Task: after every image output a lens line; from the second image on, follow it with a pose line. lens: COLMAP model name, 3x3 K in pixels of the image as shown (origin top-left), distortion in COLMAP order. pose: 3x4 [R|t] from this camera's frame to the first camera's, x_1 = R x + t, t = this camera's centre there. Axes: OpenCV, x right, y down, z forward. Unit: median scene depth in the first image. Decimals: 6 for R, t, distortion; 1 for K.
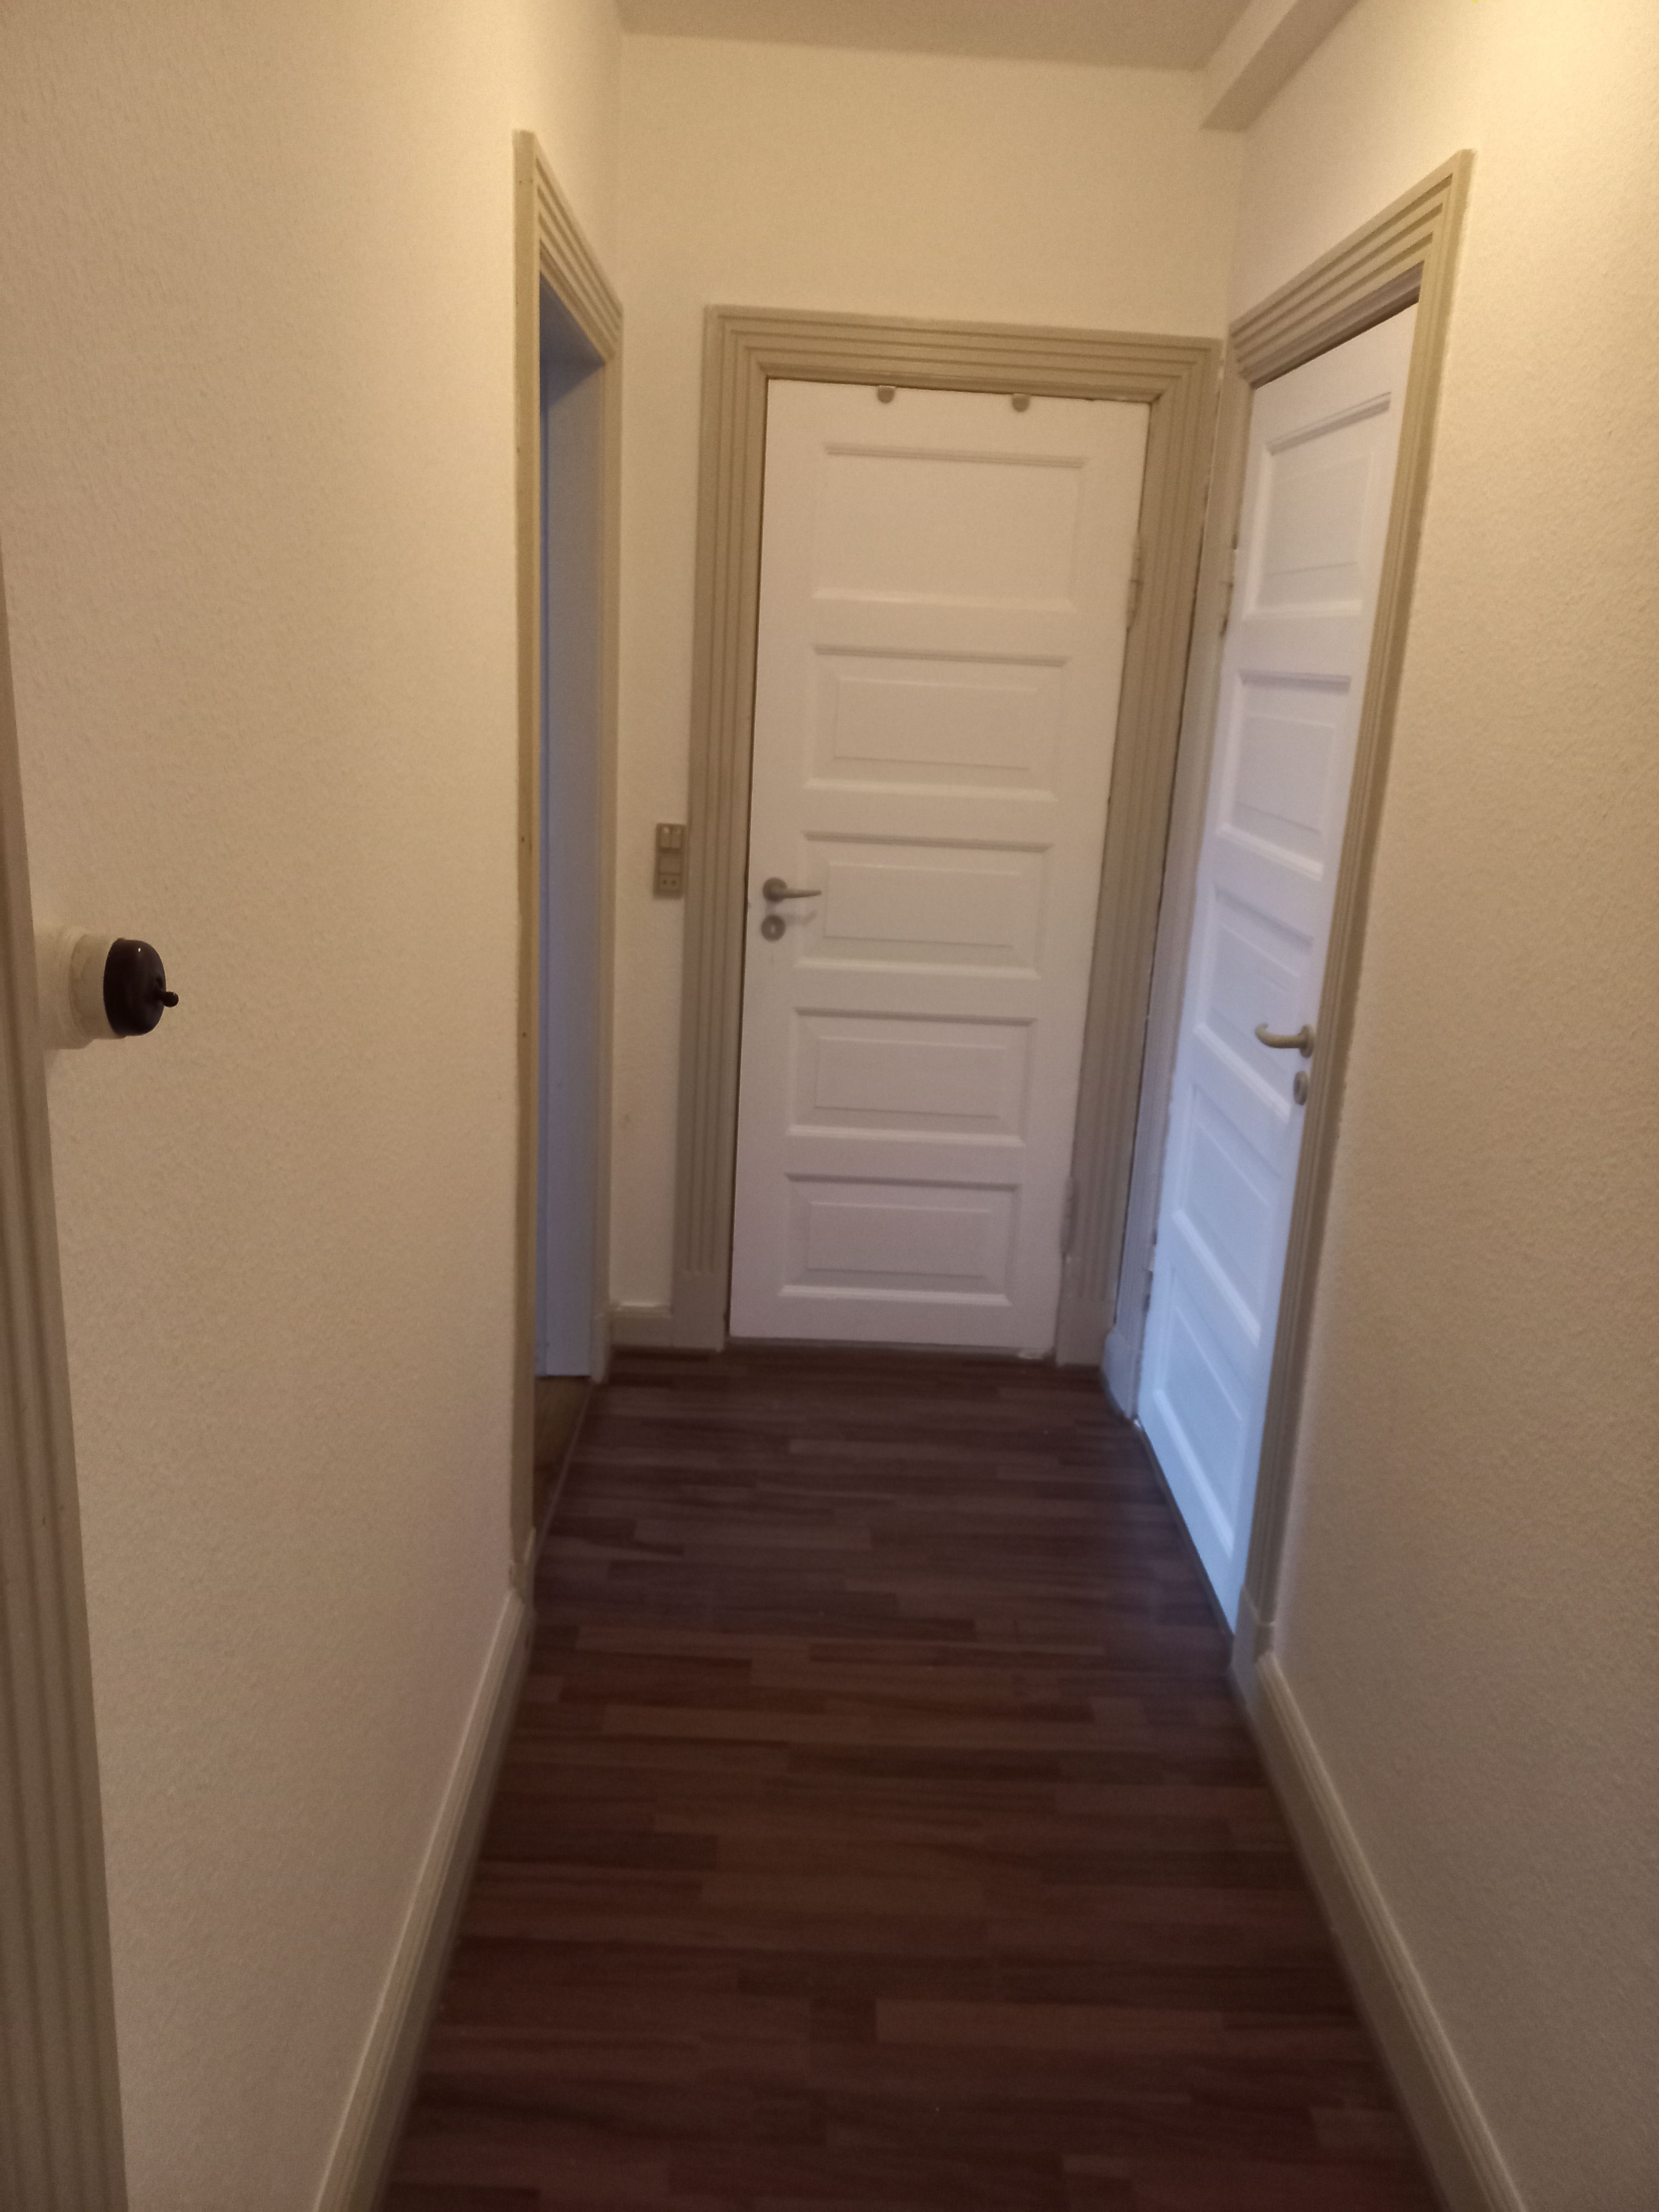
lens RADIAL K [[1603.1, 0, 835.1], [0, 1603.1, 1104.2], [0, 0, 1]] dist [0.029415, -0.036390]
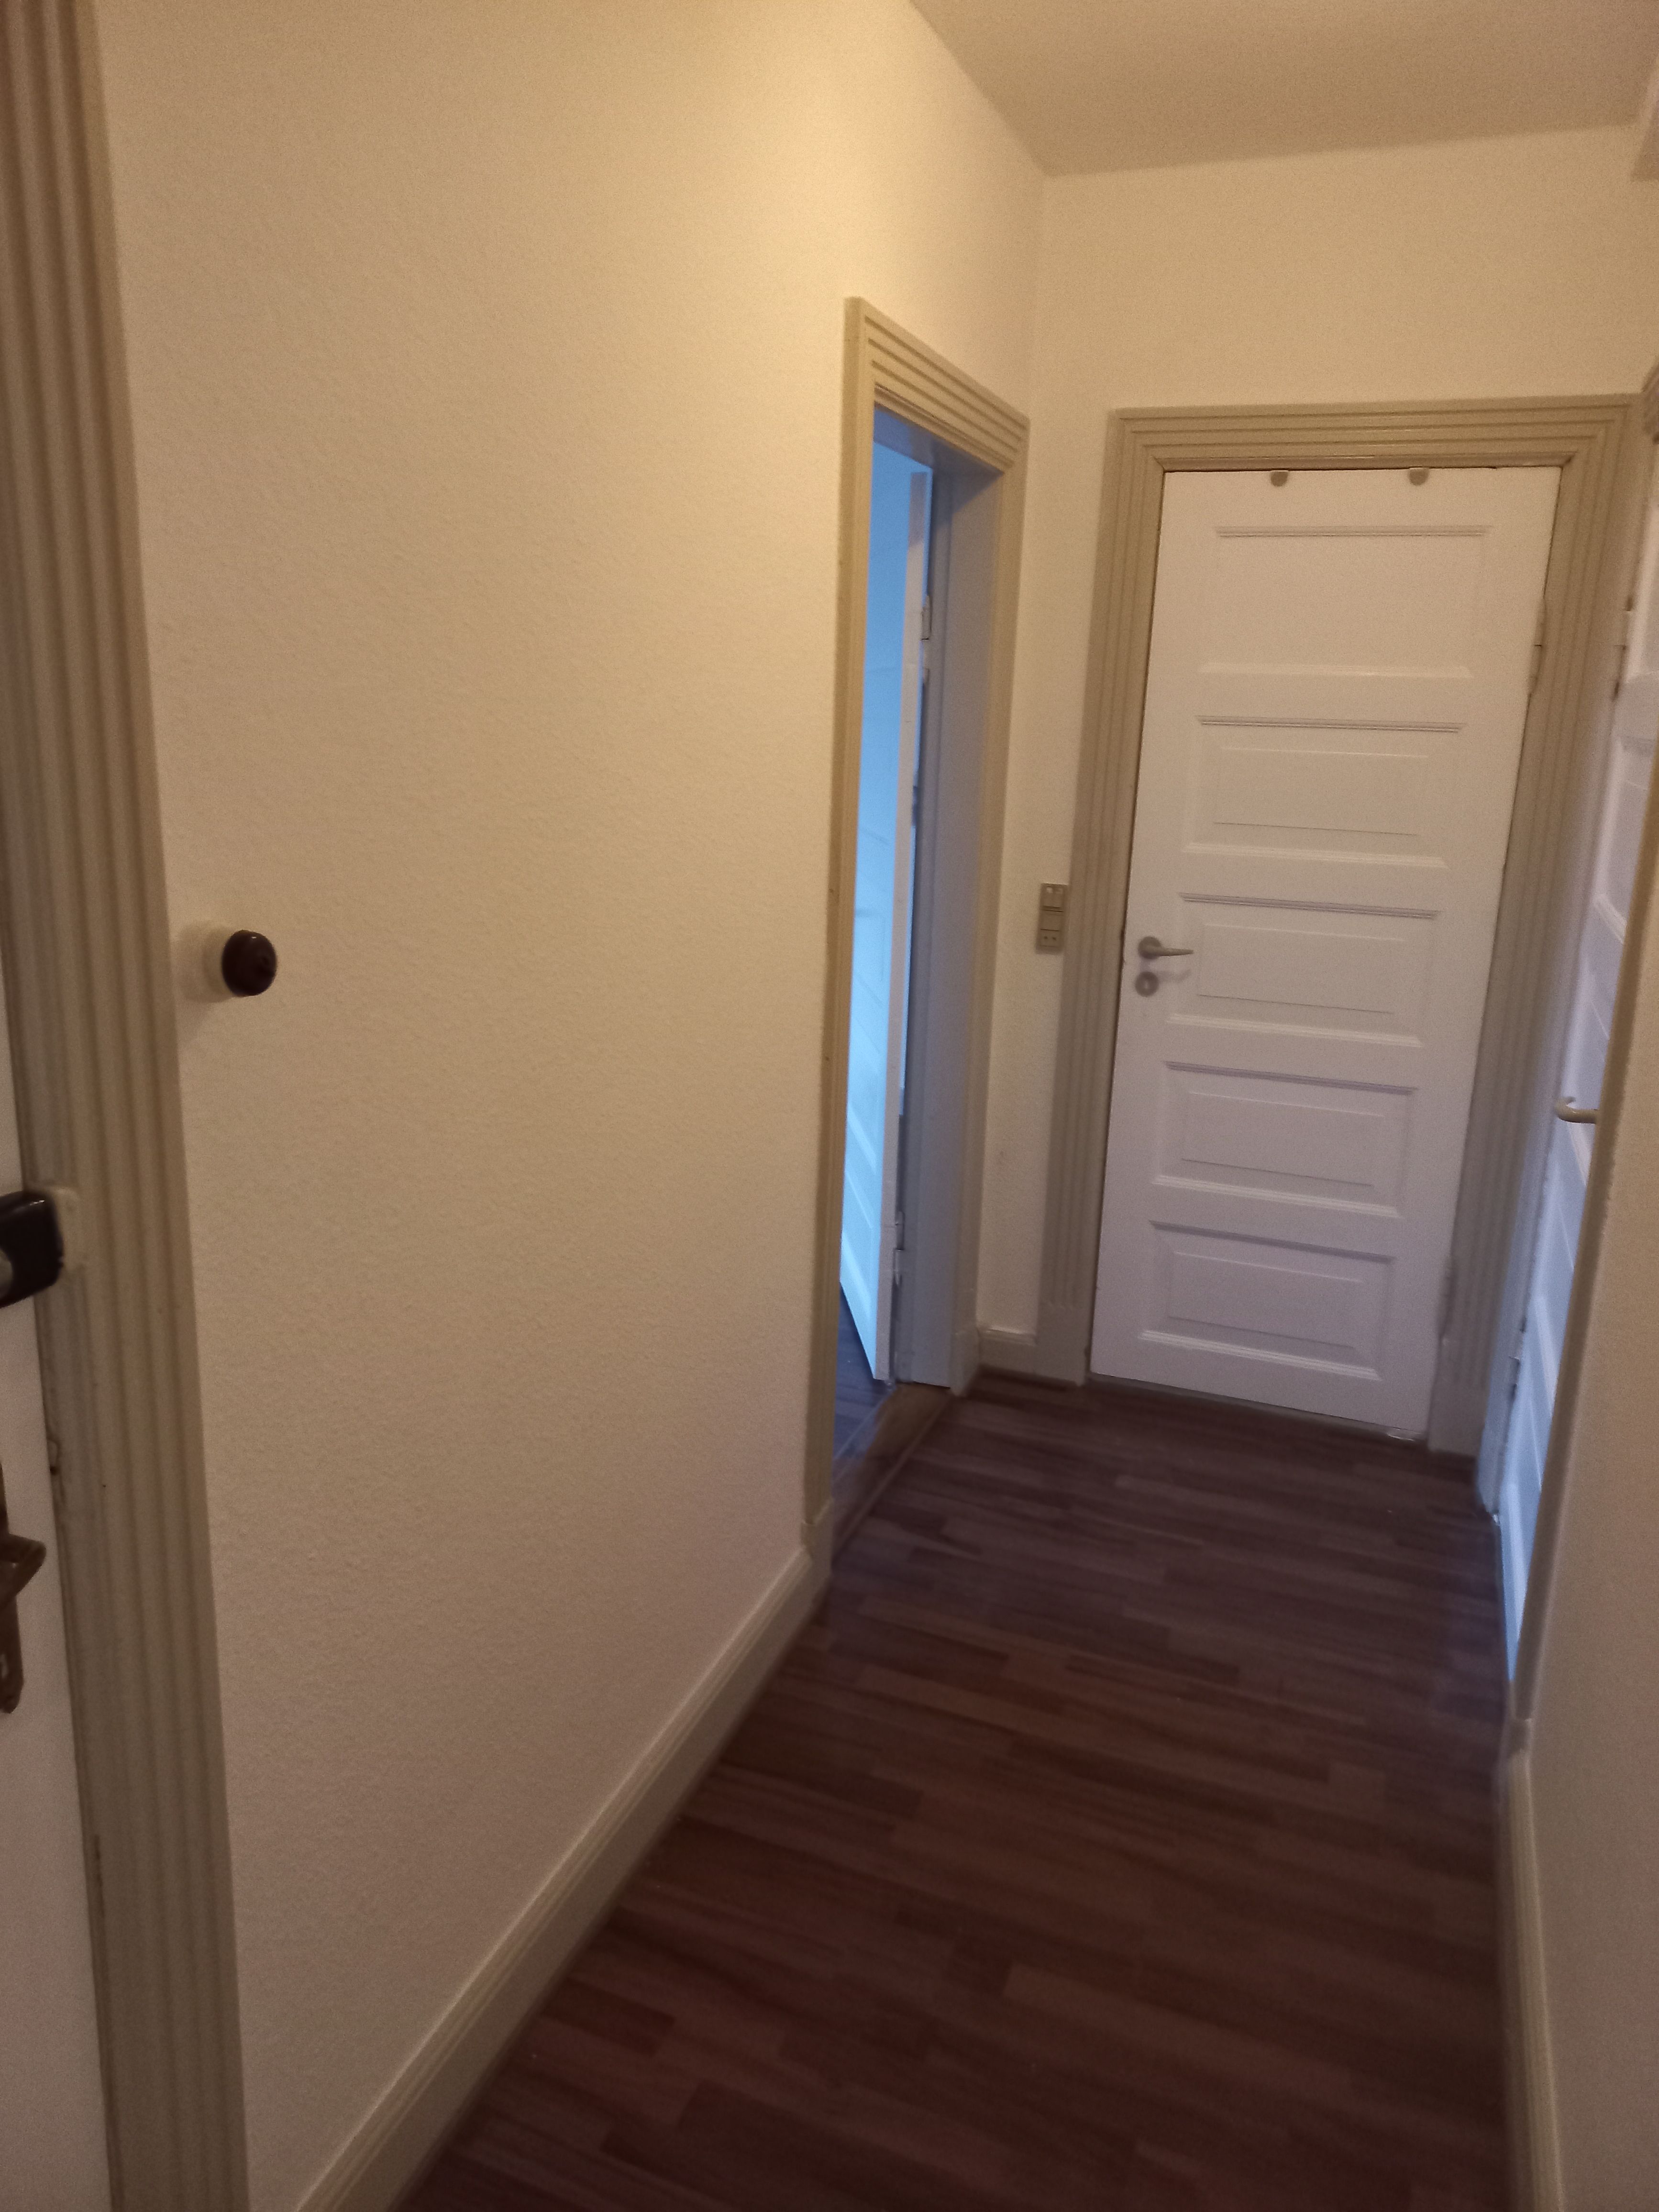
lens RADIAL K [[1603.1, 0, 823.5], [0, 1603.1, 1107.0], [0, 0, 1]] dist [0.029415, -0.036390]
pose [[0.923685, 0.072388, -0.376252, 0.178505], [-0.087440, 0.995903, -0.023057, 0.013732], [0.373041, 0.054196, 0.926231, -0.051450]]
